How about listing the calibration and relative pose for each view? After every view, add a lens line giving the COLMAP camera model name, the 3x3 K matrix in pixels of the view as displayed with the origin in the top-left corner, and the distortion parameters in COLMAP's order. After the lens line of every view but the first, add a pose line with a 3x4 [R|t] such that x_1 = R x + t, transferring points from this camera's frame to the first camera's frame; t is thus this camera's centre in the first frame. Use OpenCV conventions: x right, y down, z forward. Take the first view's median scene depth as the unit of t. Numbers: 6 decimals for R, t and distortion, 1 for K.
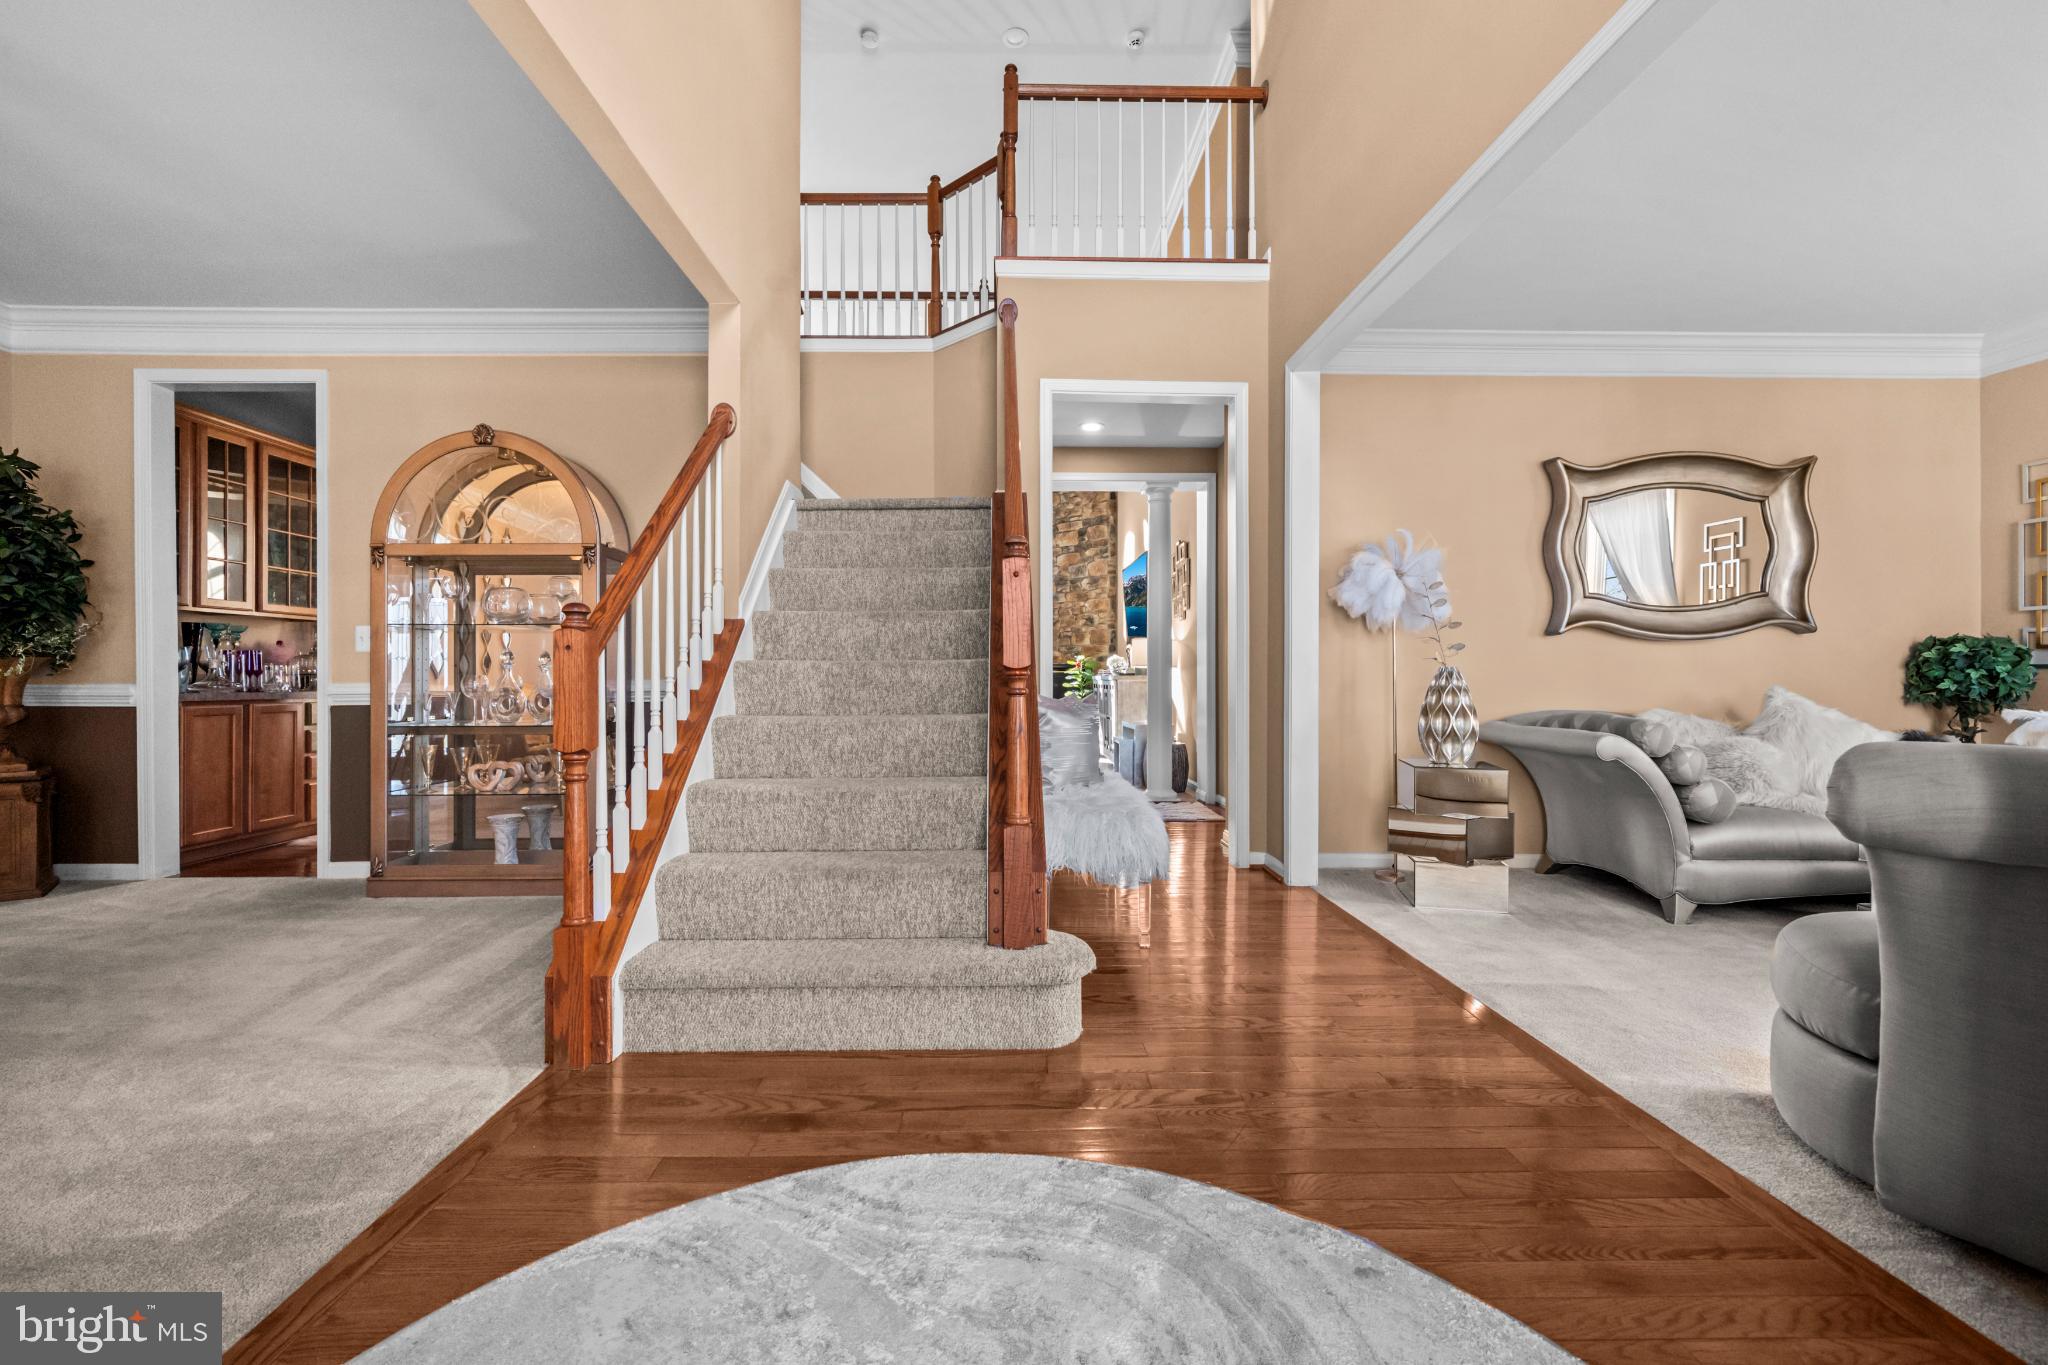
lens RADIAL K [[831.6, 0, 1014.0], [0, 831.6, 673.6], [0, 0, 1]] dist [-0.000314, 0.000015]
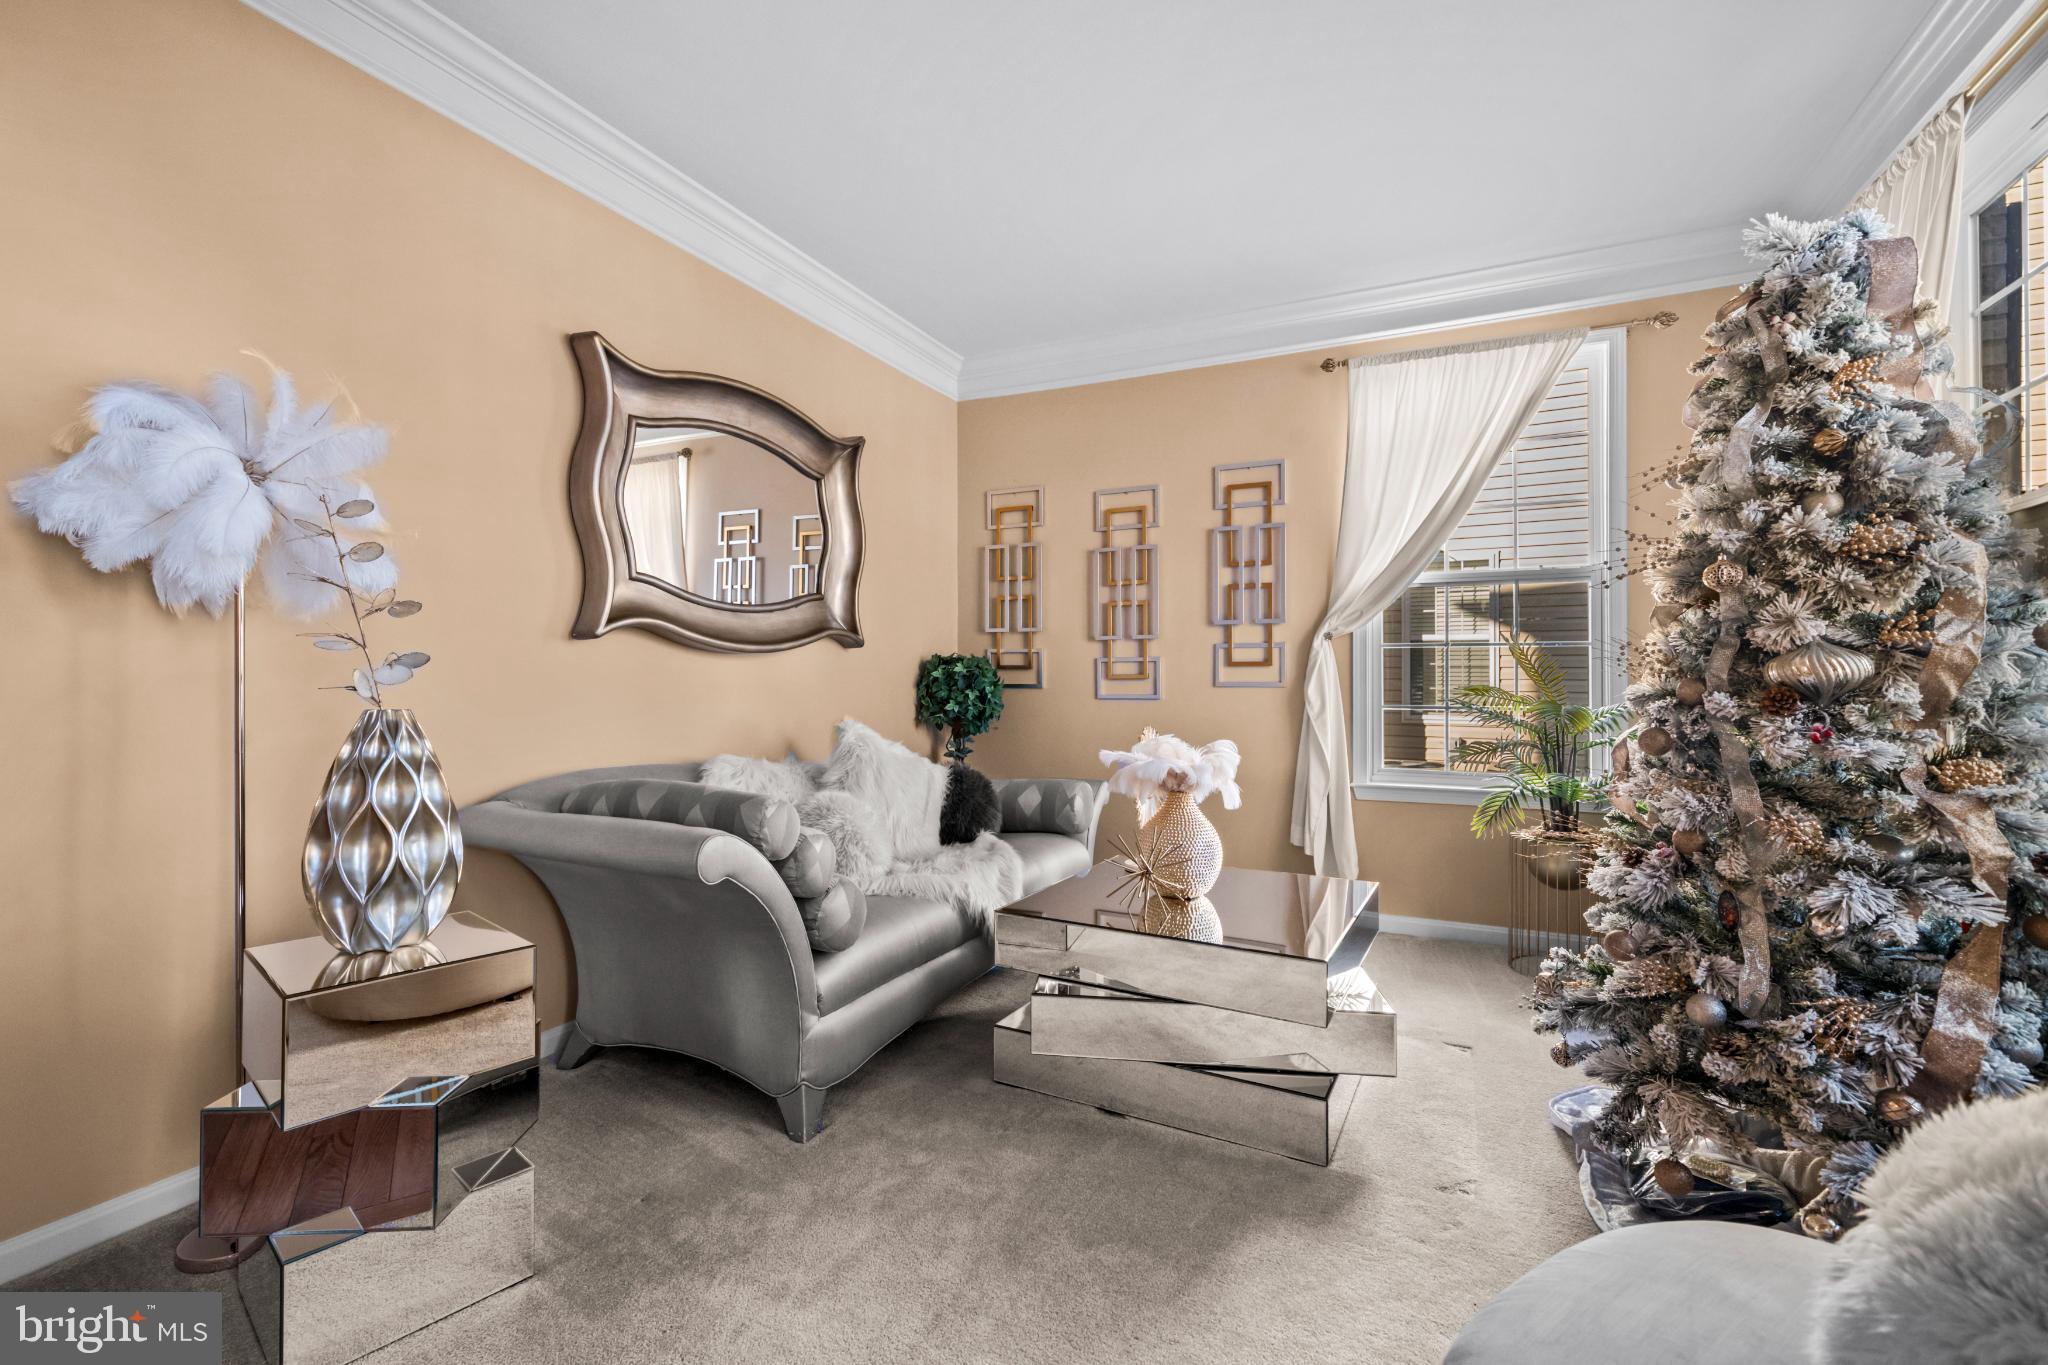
lens RADIAL K [[889.1, 0, 1018.3], [0, 889.1, 672.6], [0, 0, 1]] dist [-0.001476, -0.000115]
pose [[0.455350, 0.003474, 0.890306, 0.257316], [-0.003903, 0.999991, -0.001906, -0.024843], [-0.890304, -0.002607, 0.455360, 0.491810]]
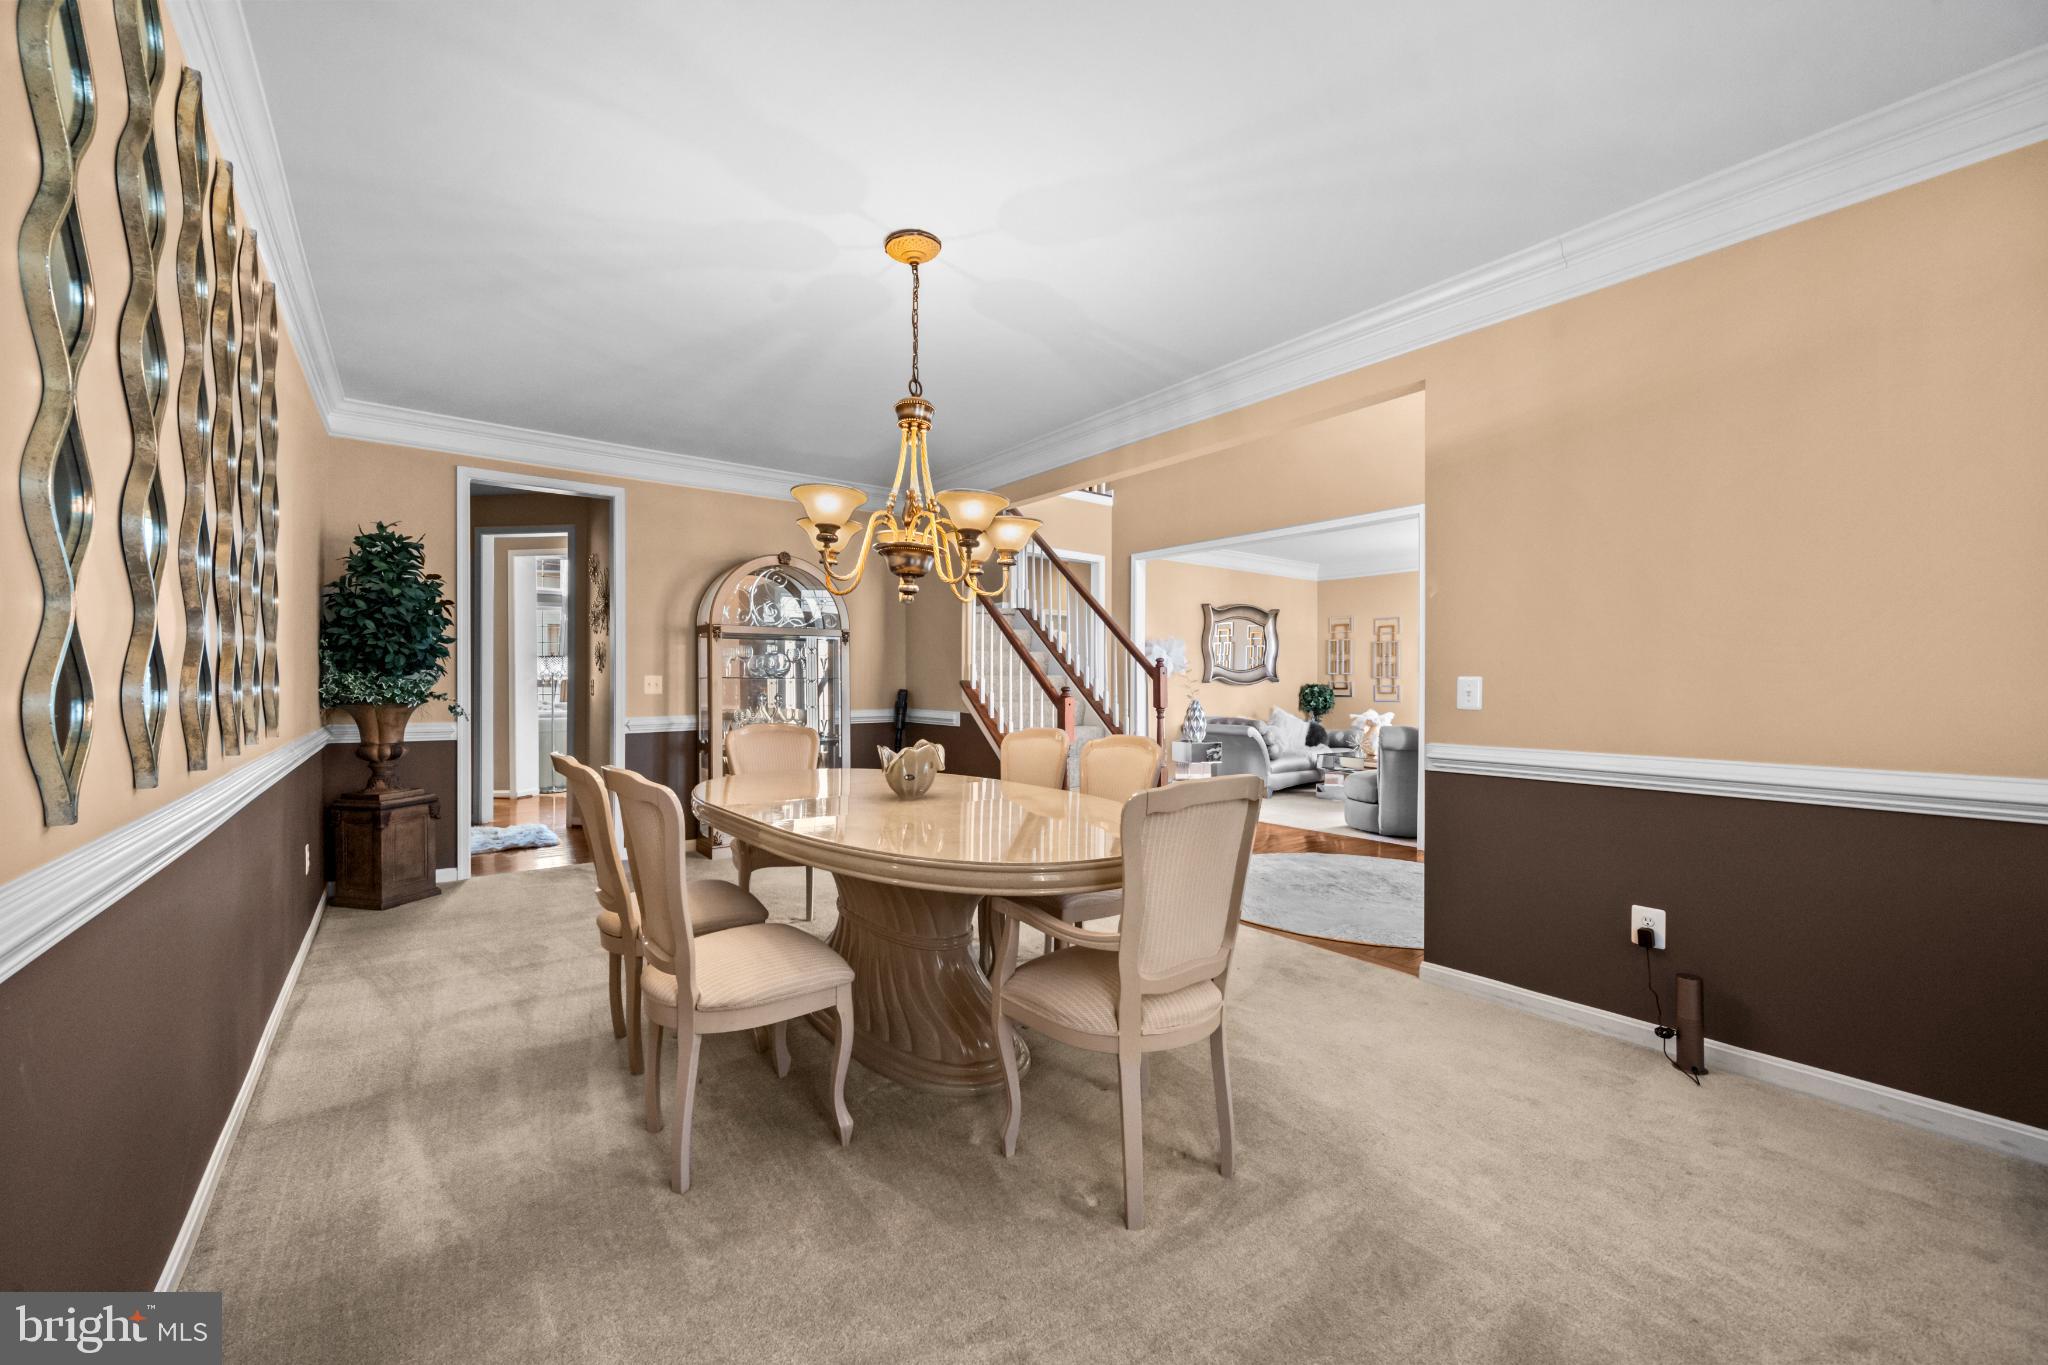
lens RADIAL K [[790.1, 0, 1024.0], [0, 790.1, 682.5], [0, 0, 1]] dist [0.000147, 0.000008]
pose [[0.806082, 0.003790, 0.591792, -1.083289], [-0.005796, 0.999982, 0.001490, -0.051590], [-0.591776, -0.004631, 0.806089, -0.451284]]
